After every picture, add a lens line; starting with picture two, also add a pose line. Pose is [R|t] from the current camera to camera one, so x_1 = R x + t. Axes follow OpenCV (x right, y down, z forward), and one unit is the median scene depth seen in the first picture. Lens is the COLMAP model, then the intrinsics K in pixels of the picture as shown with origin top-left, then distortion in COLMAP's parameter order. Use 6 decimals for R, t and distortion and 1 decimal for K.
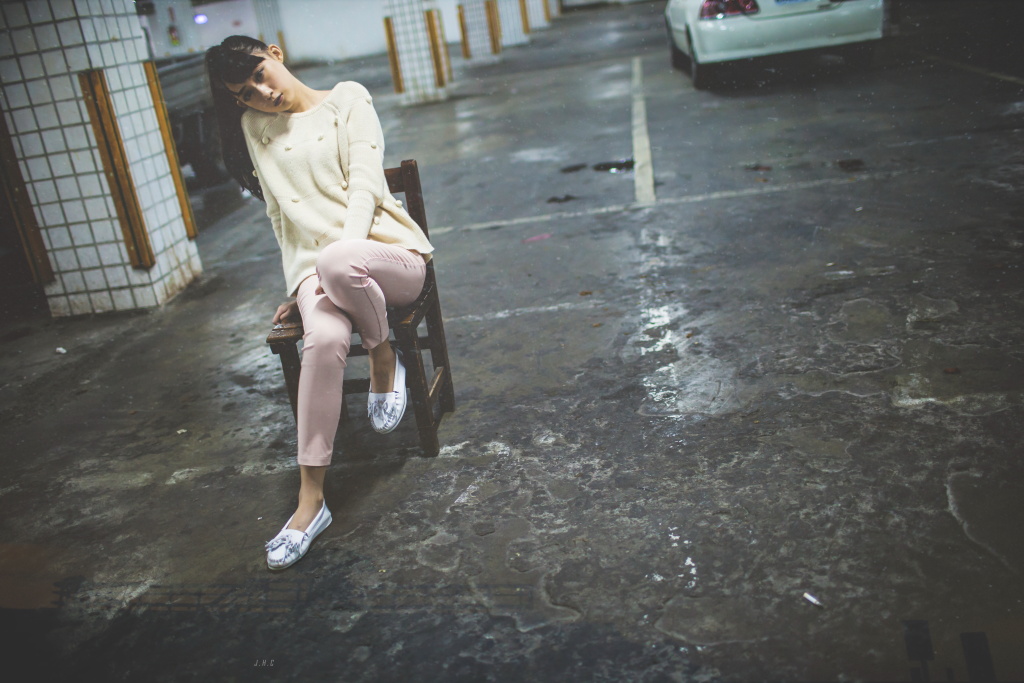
lens RADIAL K [[1011.8, 0, 512.1], [0, 1011.8, 343.1], [0, 0, 1]] dist [-0.028008, 0.000000]
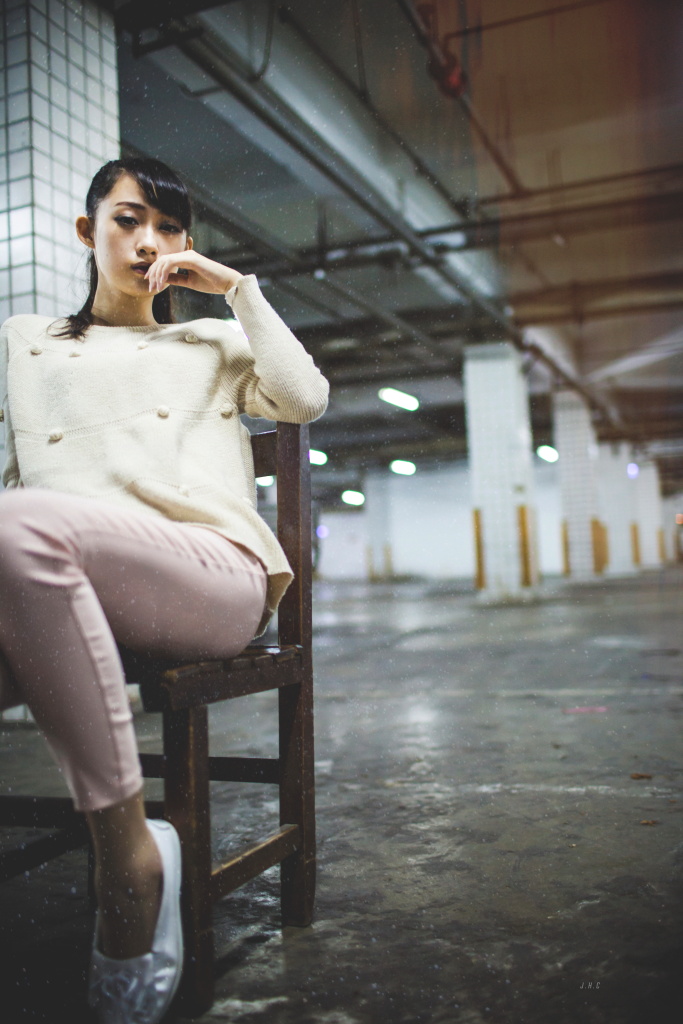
lens RADIAL K [[1011.8, 0, 341.7], [0, 1011.8, 511.5], [0, 0, 1]] dist [-0.028008, 0.000000]
pose [[0.956440, 0.085905, -0.279004, 0.059162], [-0.178980, 0.927585, -0.327950, 0.030474], [0.230627, 0.363601, 0.902555, 0.401895]]
